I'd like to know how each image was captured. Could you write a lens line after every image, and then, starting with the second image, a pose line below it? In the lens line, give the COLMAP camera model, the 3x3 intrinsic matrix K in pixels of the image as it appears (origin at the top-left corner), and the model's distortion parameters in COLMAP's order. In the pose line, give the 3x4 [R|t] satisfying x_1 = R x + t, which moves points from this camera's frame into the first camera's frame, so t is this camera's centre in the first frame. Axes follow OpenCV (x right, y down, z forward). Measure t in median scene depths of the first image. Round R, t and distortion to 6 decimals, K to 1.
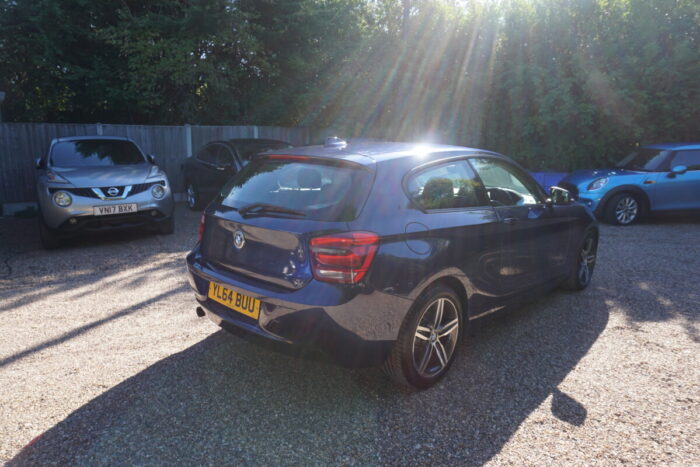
lens RADIAL K [[470.5, 0, 351.9], [0, 470.5, 231.4], [0, 0, 1]] dist [-0.035829, 0.029250]
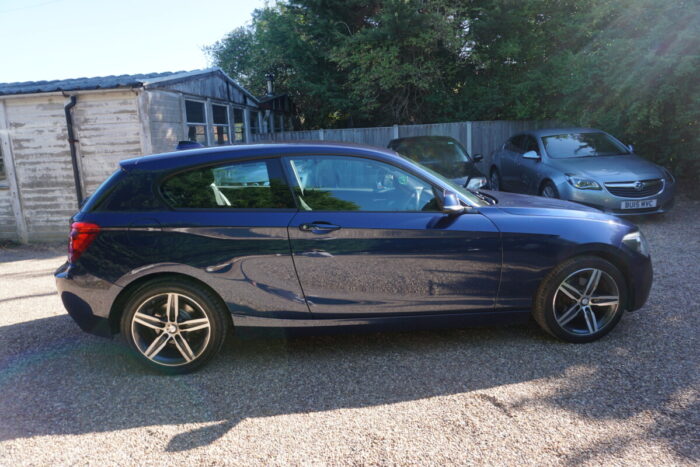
lens RADIAL K [[470.5, 0, 347.4], [0, 470.5, 234.1], [0, 0, 1]] dist [-0.035829, 0.029250]
pose [[0.755170, 0.081459, -0.650448, 1.134812], [-0.073905, 0.996503, 0.038994, -0.053661], [0.651350, 0.018625, 0.758549, 0.467178]]
